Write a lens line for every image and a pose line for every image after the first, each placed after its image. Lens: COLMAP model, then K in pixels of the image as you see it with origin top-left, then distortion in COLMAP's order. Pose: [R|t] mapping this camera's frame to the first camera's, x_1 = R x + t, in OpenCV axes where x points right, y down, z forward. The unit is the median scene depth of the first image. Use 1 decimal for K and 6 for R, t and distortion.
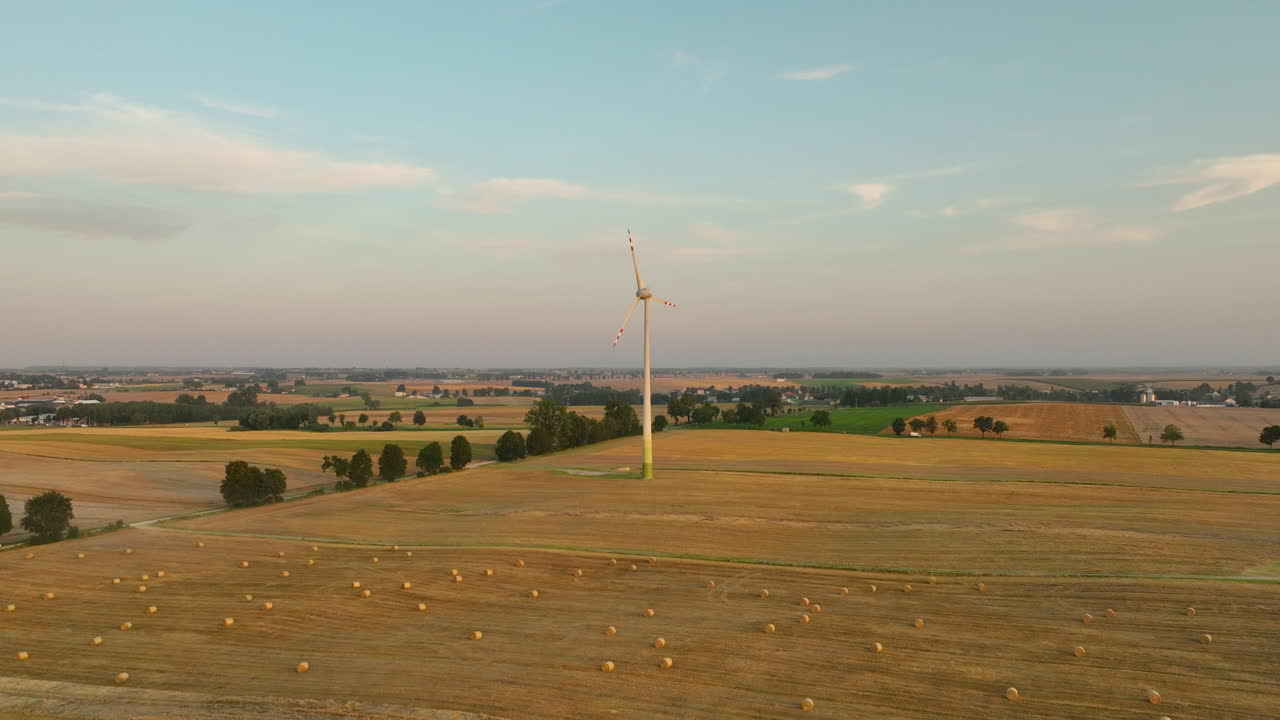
lens RADIAL K [[1007.4, 0, 640.0], [0, 1007.4, 361.7], [0, 0, 1]] dist [-0.006783, -0.001334]
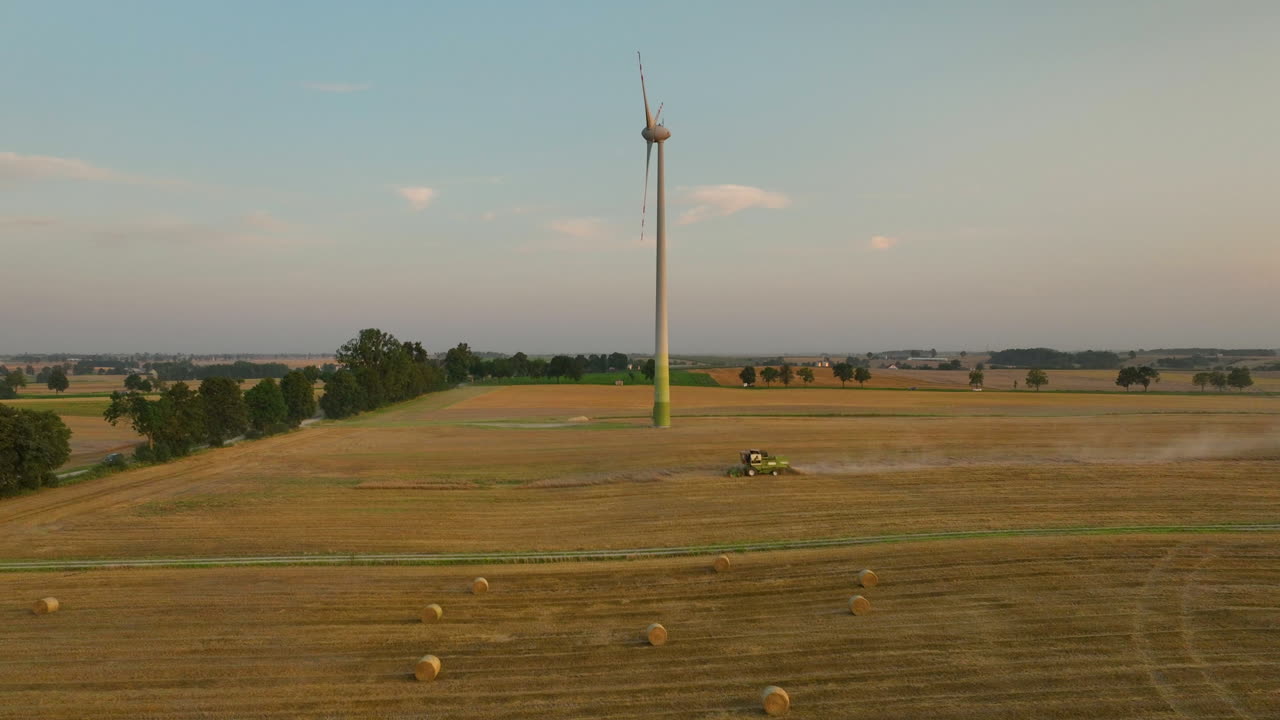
lens RADIAL K [[1007.4, 0, 640.0], [0, 1007.4, 358.7], [0, 0, 1]] dist [-0.006783, -0.001334]
pose [[0.915251, -0.000877, 0.402883, -0.186181], [-0.002141, 0.999973, 0.007041, 0.049764], [-0.402878, -0.007307, 0.915225, 0.307421]]
